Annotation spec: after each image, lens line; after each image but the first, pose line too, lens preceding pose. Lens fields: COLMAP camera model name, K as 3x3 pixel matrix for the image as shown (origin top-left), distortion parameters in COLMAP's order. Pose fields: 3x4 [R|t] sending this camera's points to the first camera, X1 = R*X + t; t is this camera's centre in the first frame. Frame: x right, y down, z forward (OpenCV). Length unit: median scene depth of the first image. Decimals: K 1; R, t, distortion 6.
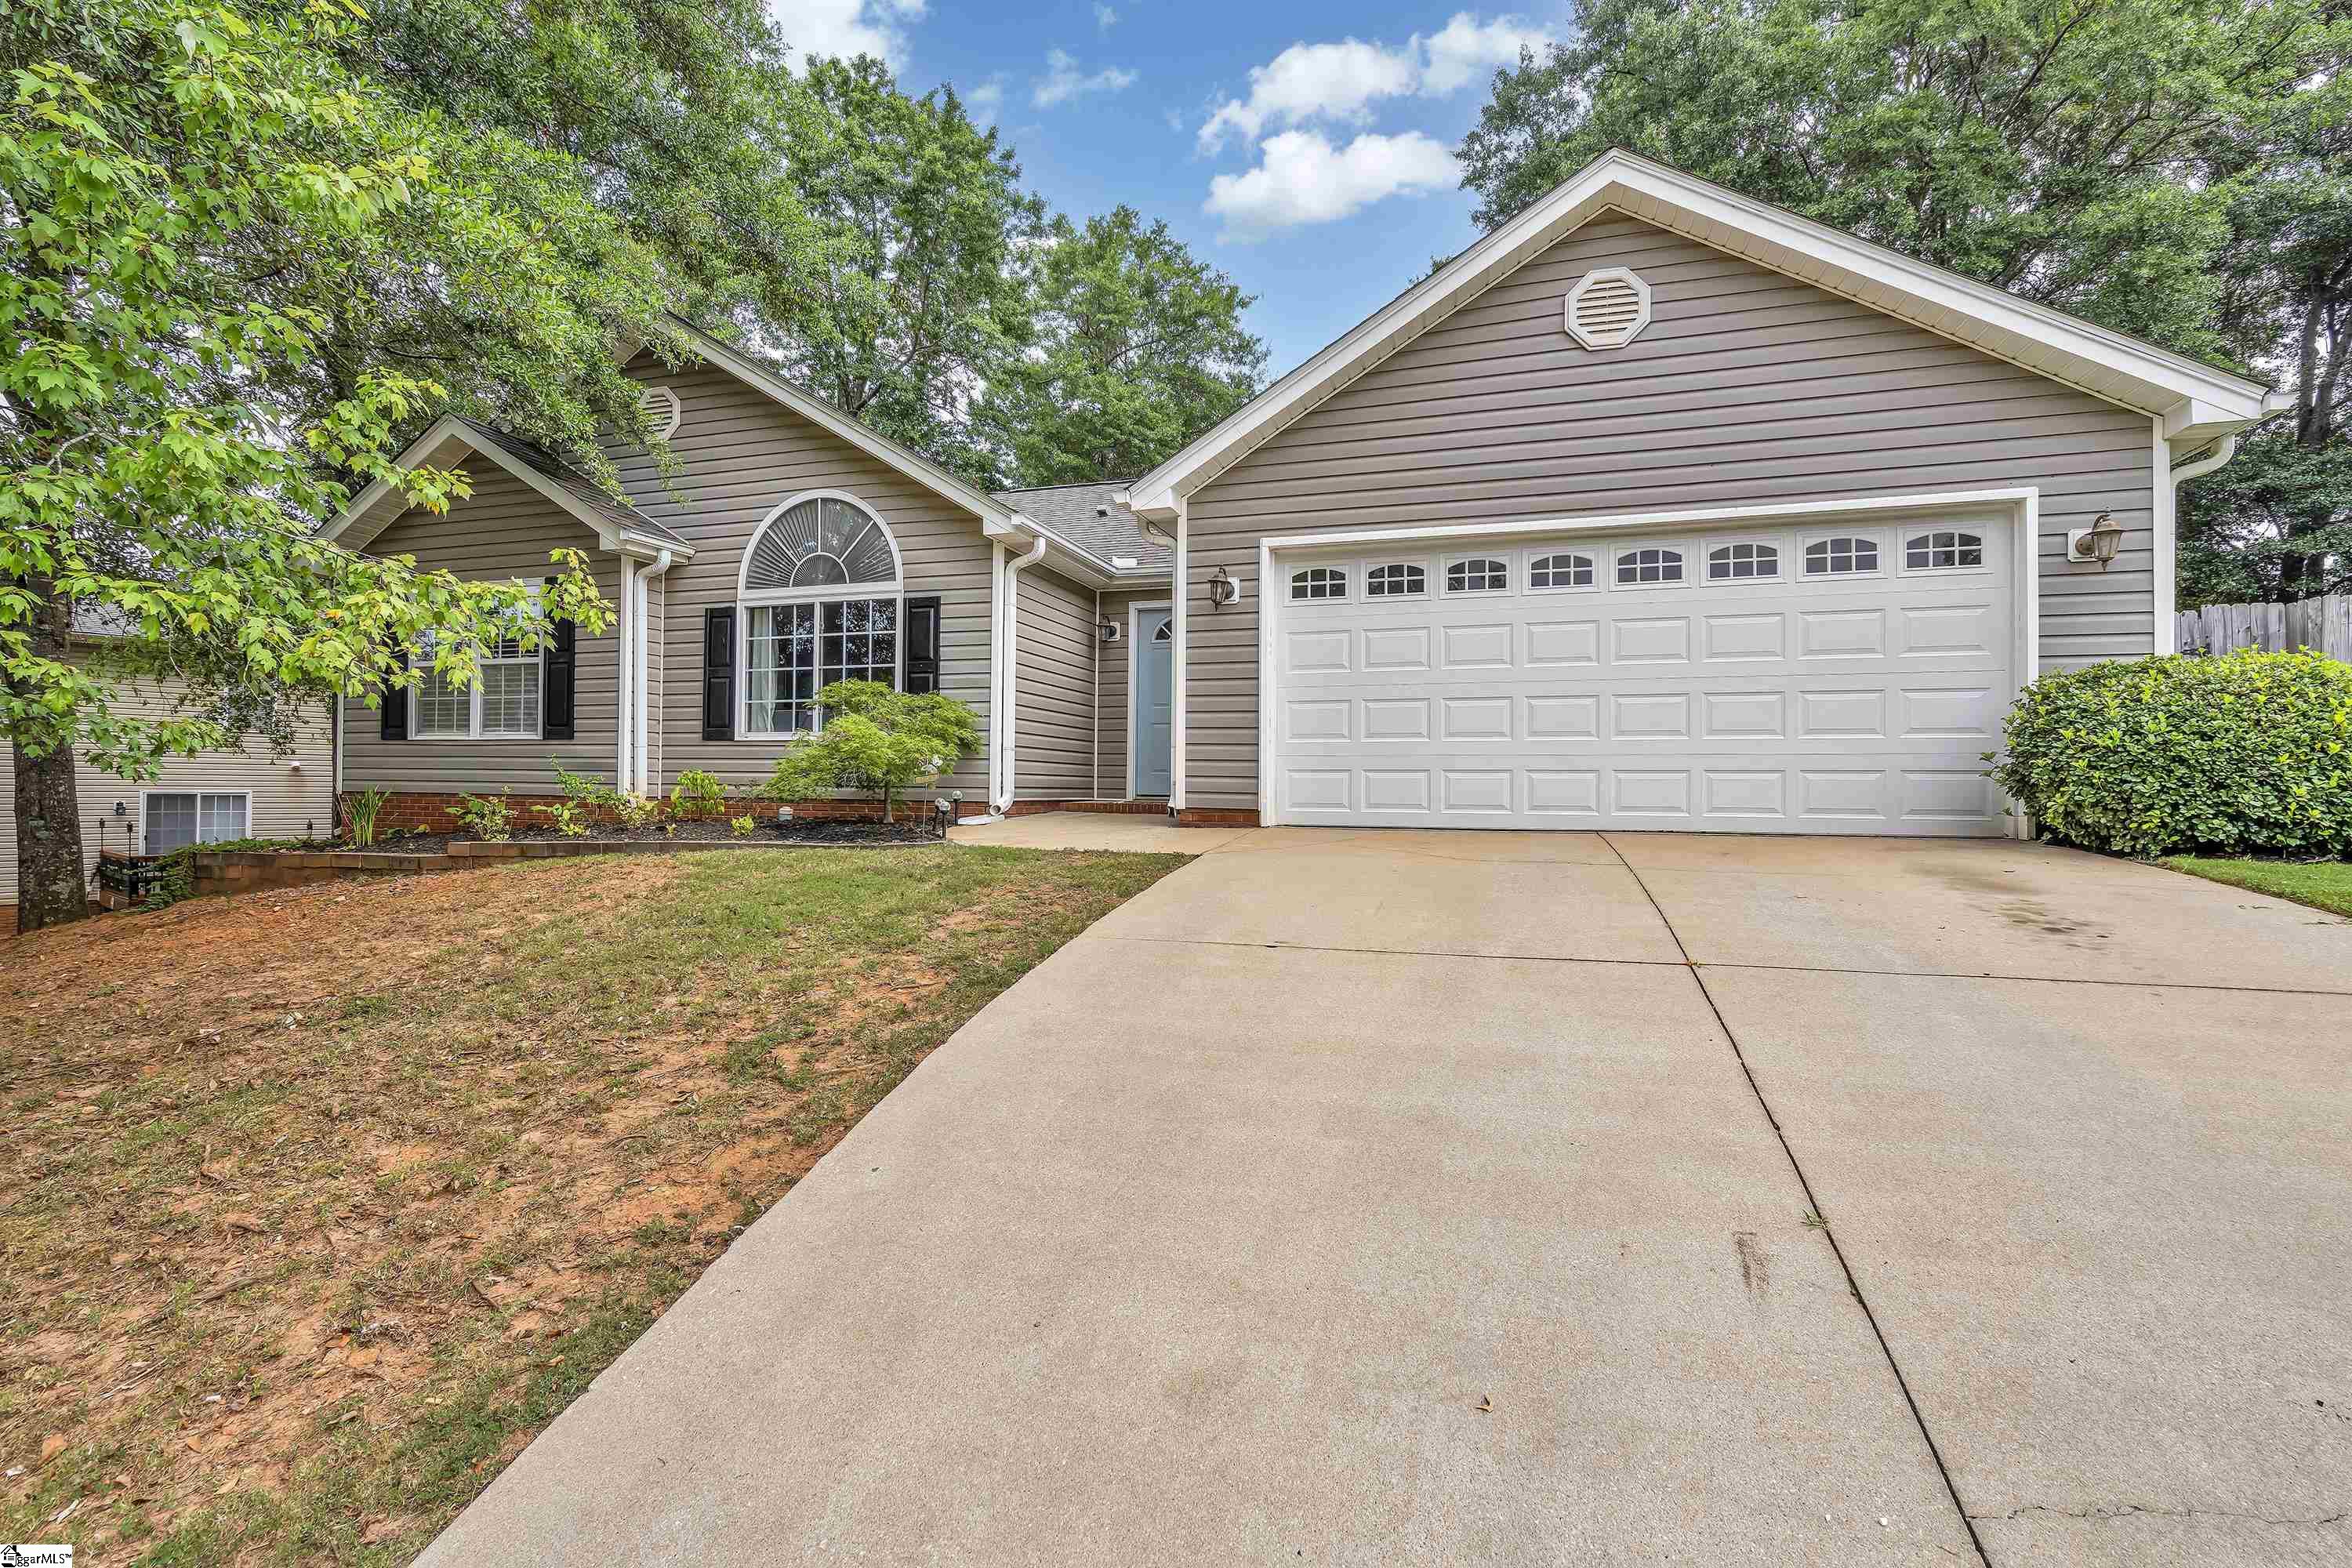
lens RADIAL K [[1065.9, 0, 1176.0], [0, 1065.9, 784.0], [0, 0, 1]] dist [-0.003819, 0.000621]
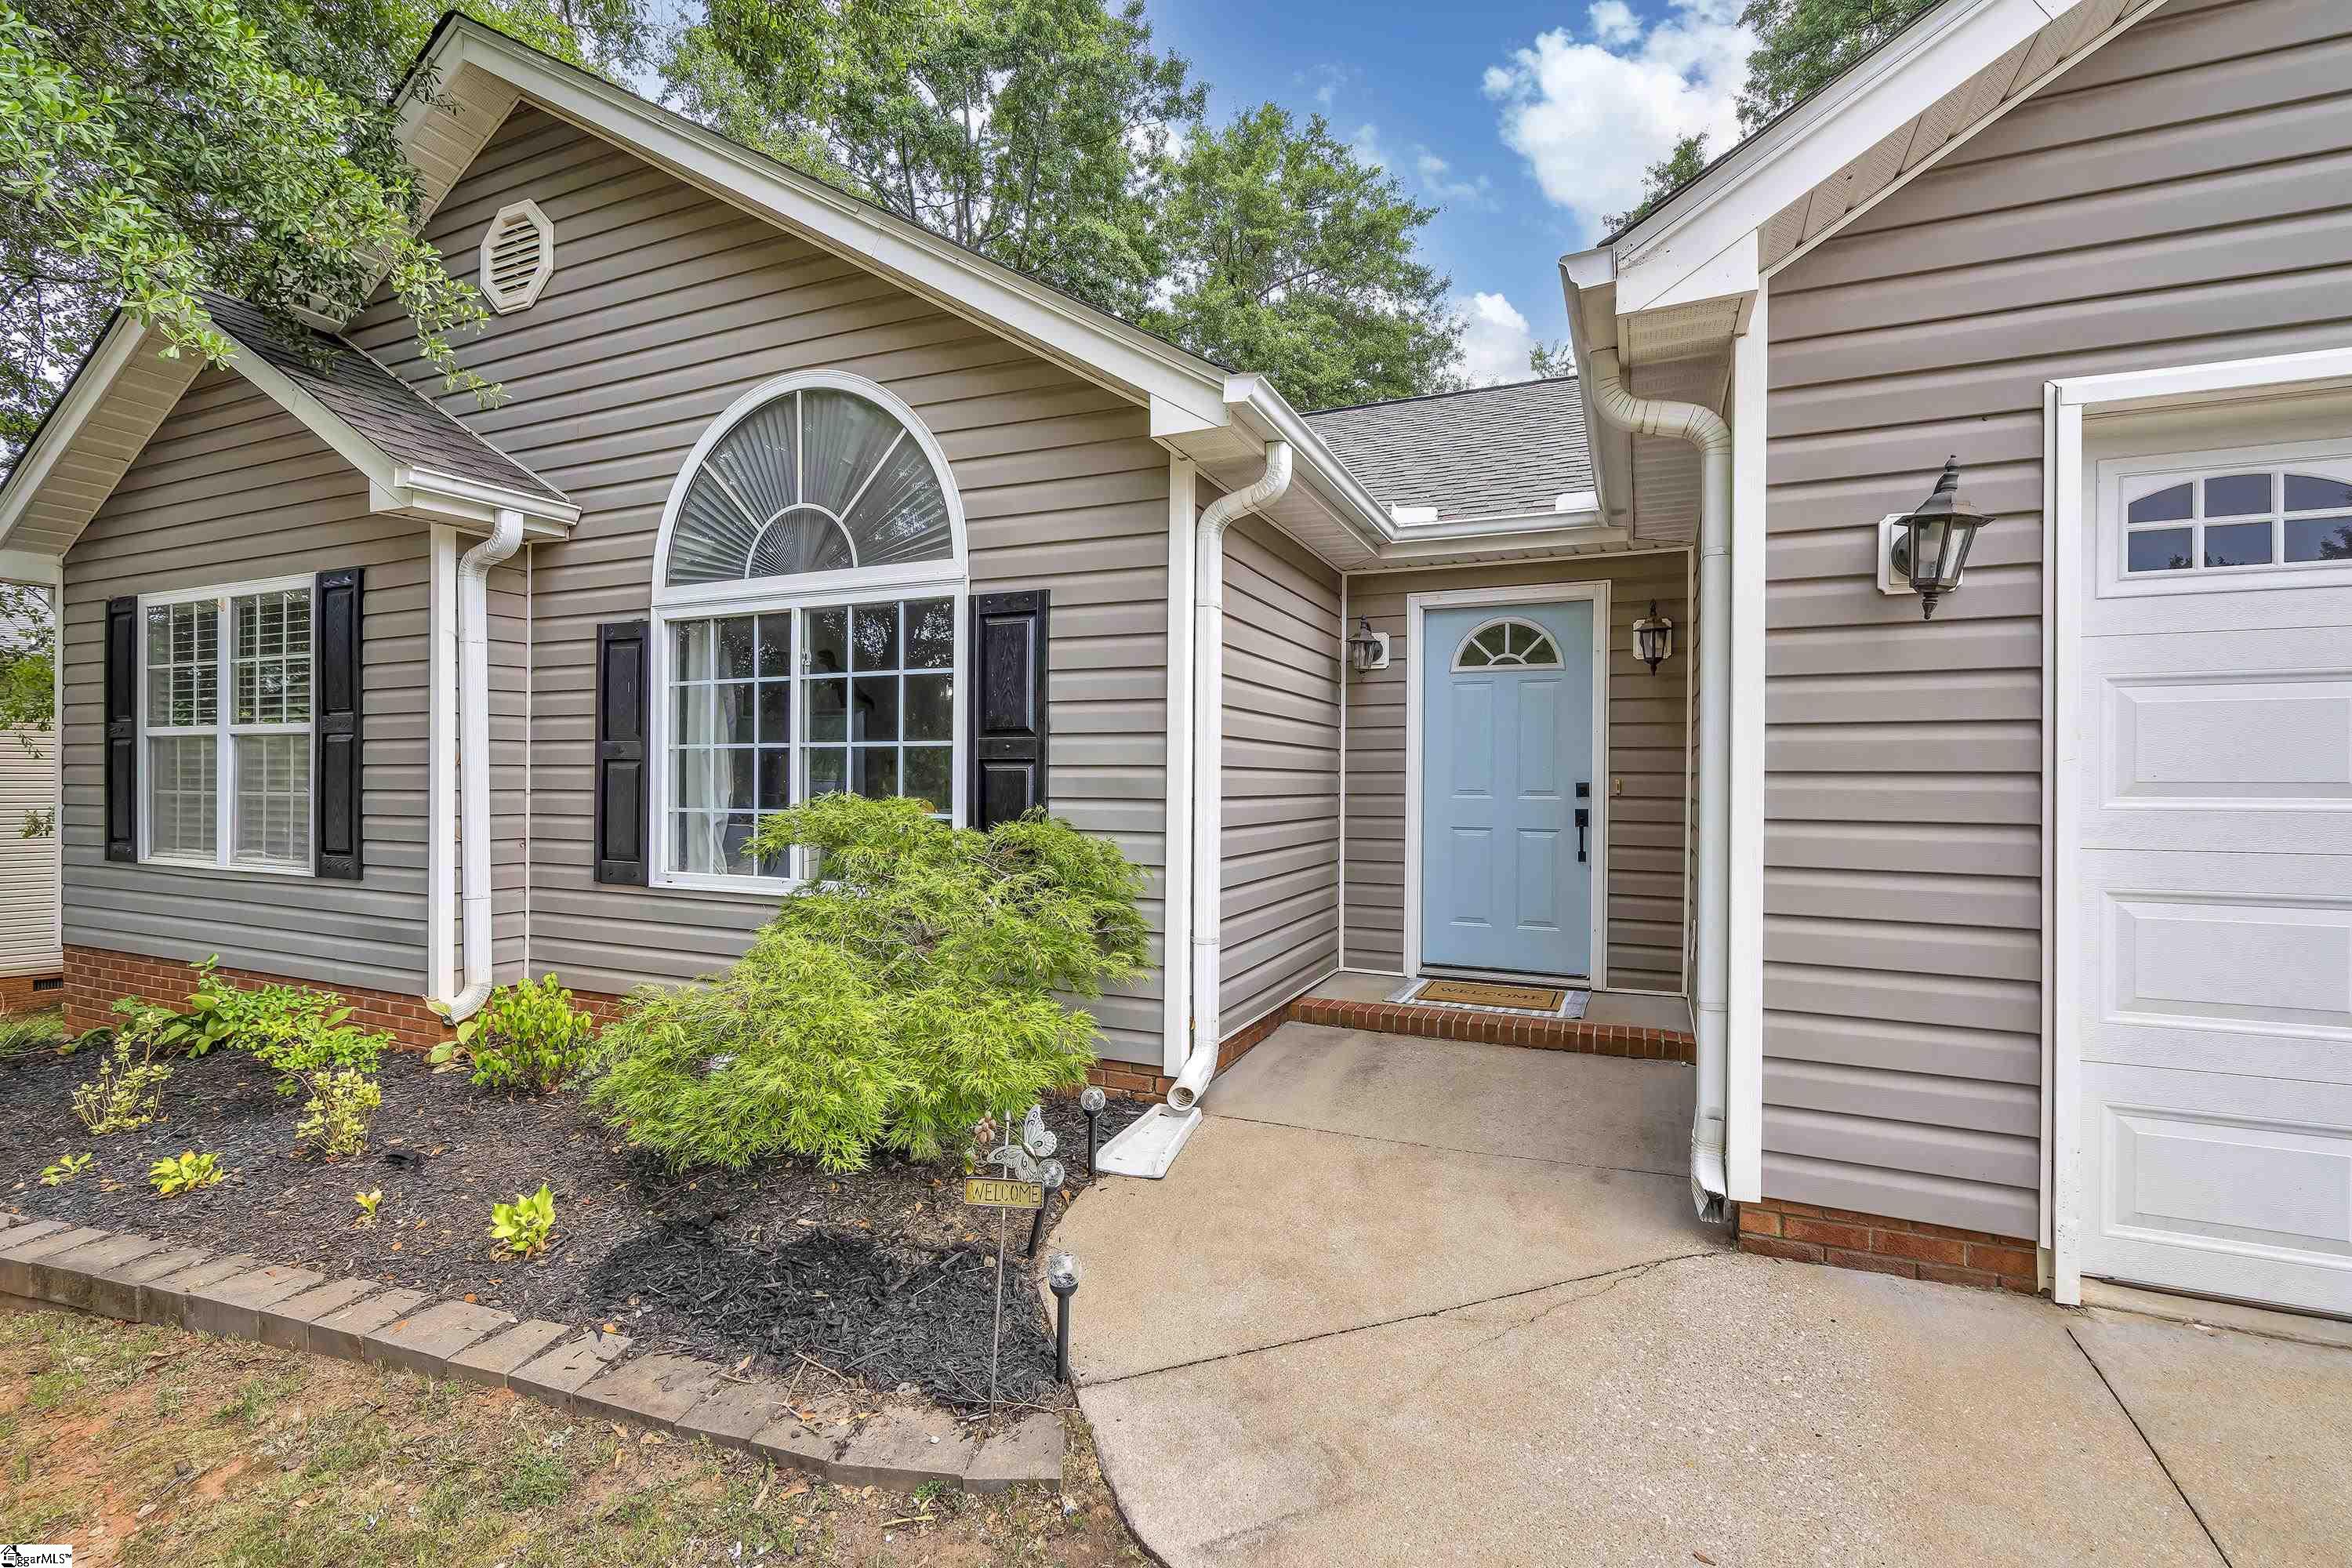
lens RADIAL K [[1065.9, 0, 1176.0], [0, 1065.9, 784.0], [0, 0, 1]] dist [-0.003819, 0.000621]
pose [[0.994721, -0.003974, -0.102538, -0.119789], [0.004676, 0.999967, 0.006602, -0.095264], [0.102509, -0.007046, 0.994707, 0.547121]]
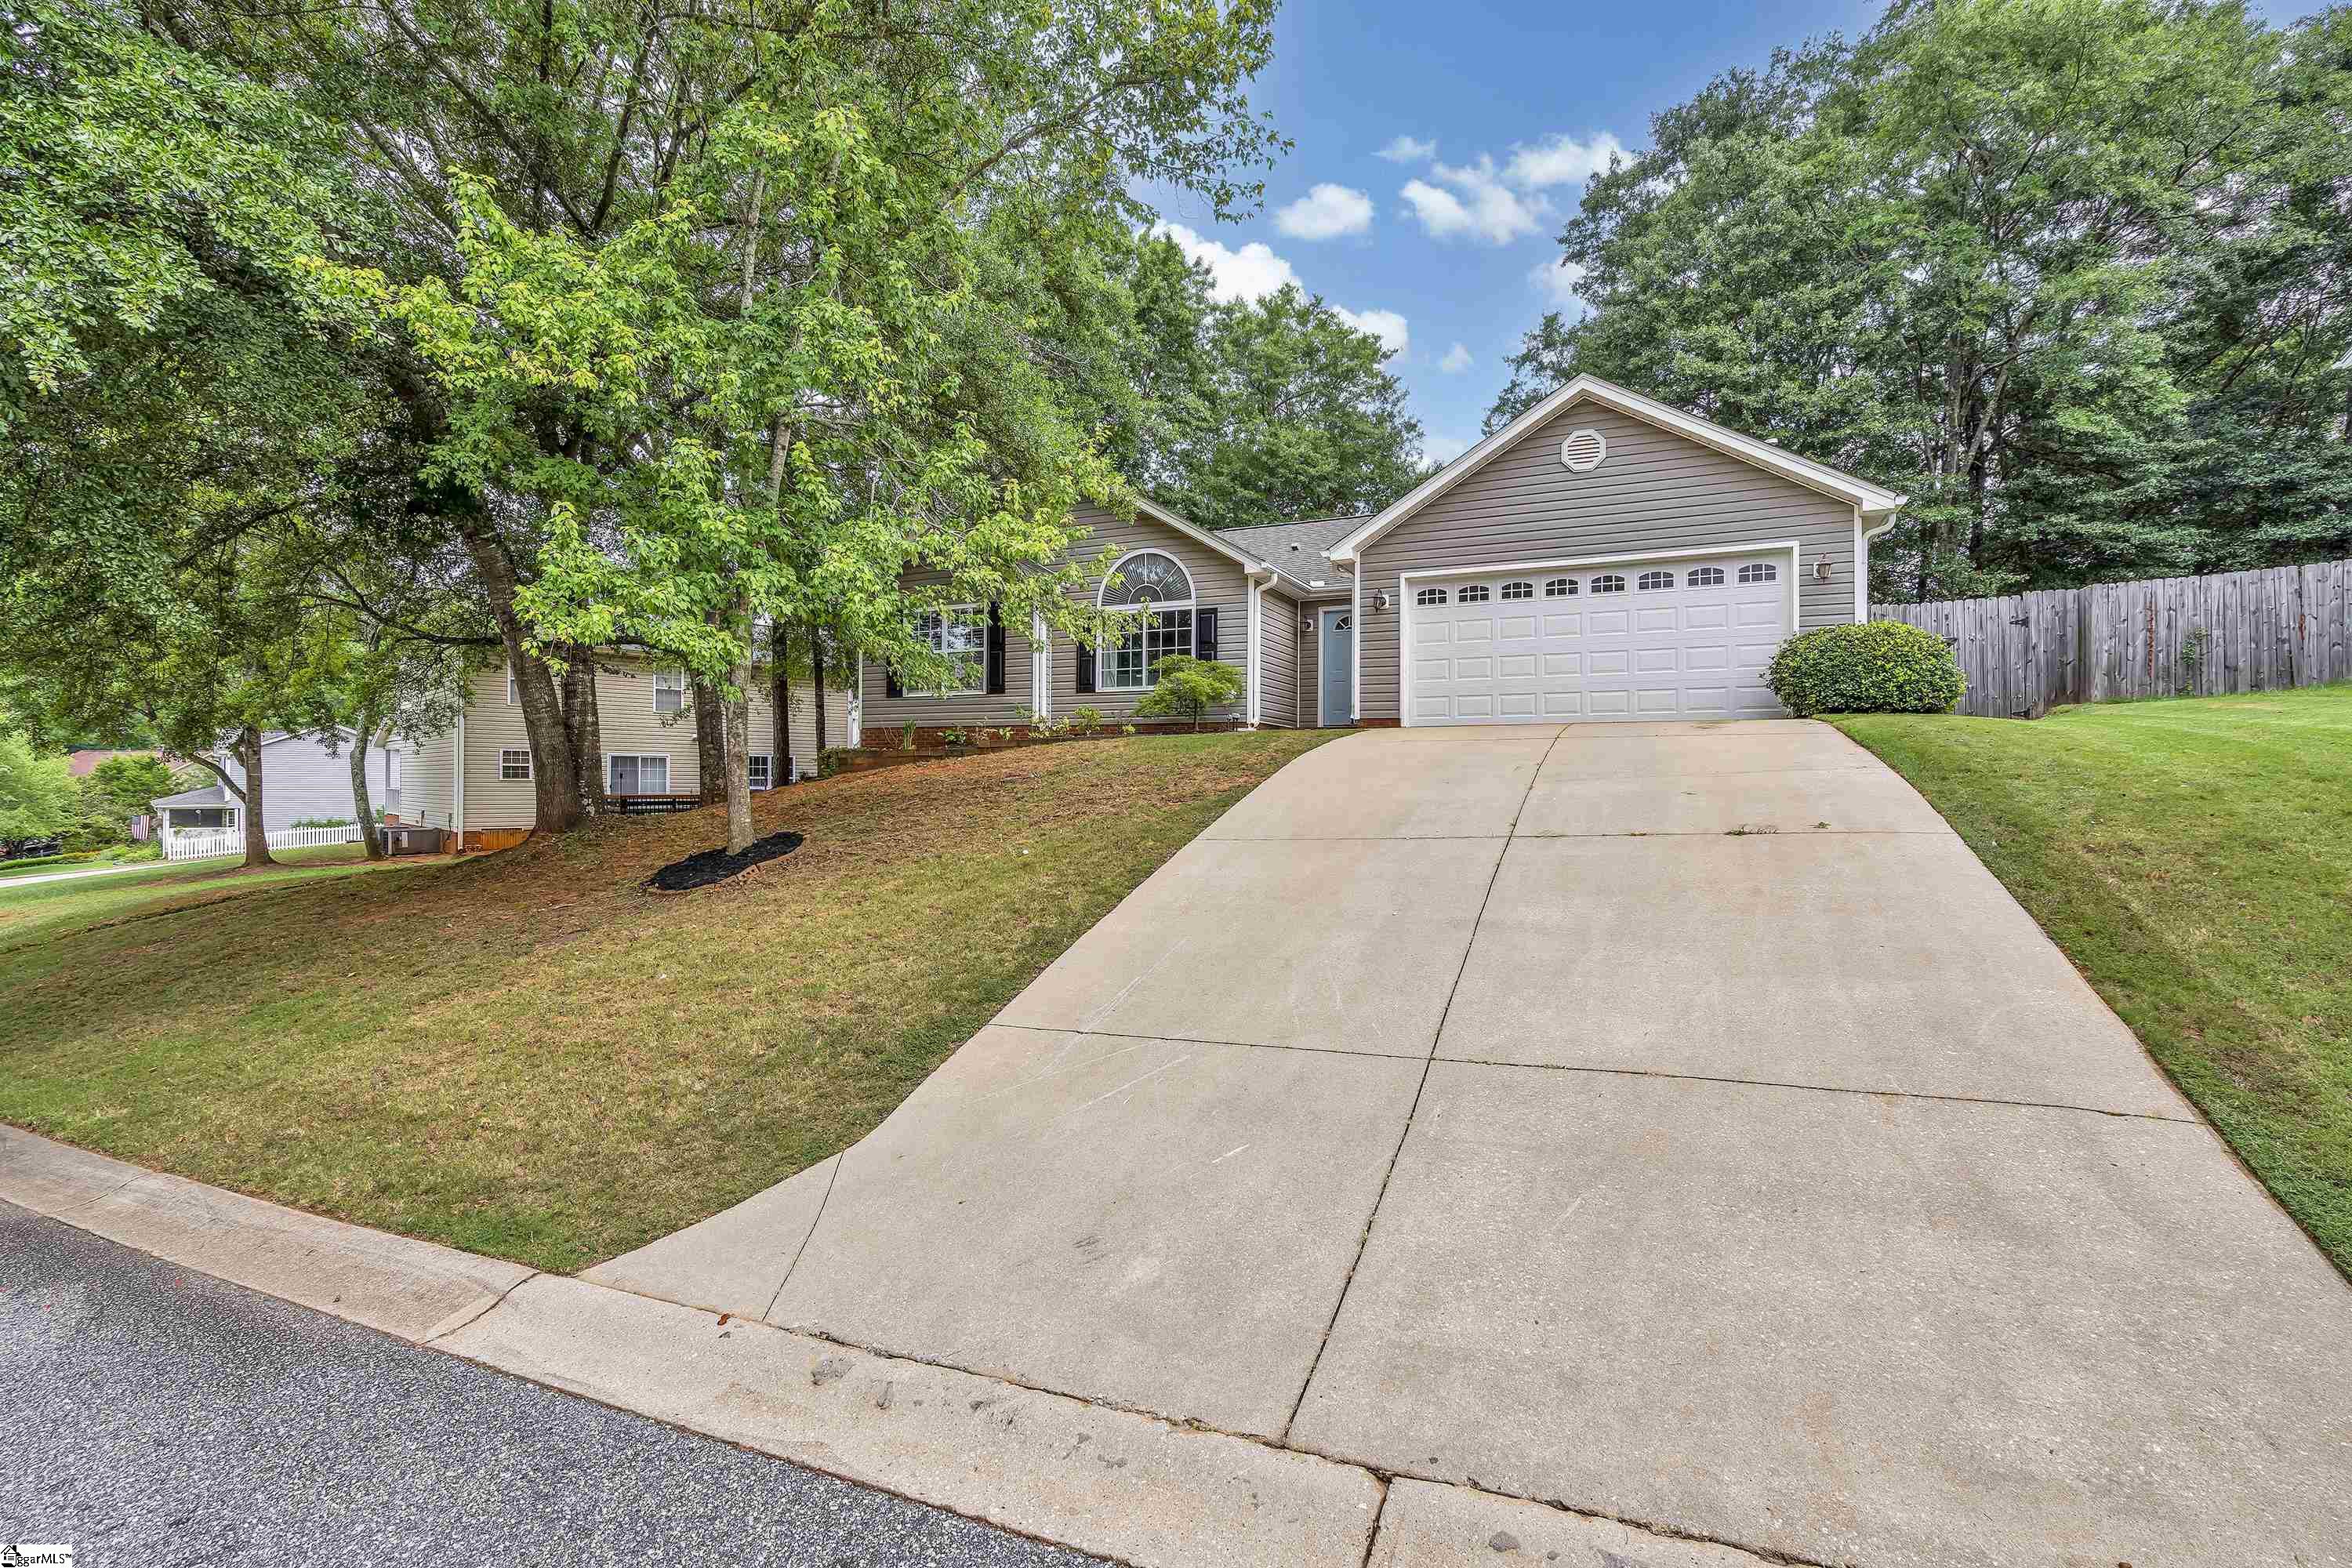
lens RADIAL K [[1065.9, 0, 1176.0], [0, 1065.9, 784.0], [0, 0, 1]] dist [-0.003819, 0.000621]
pose [[0.991525, -0.004059, -0.129849, -0.057766], [0.004458, 0.999986, 0.002777, 0.109931], [0.129836, -0.003332, 0.991530, -0.753220]]
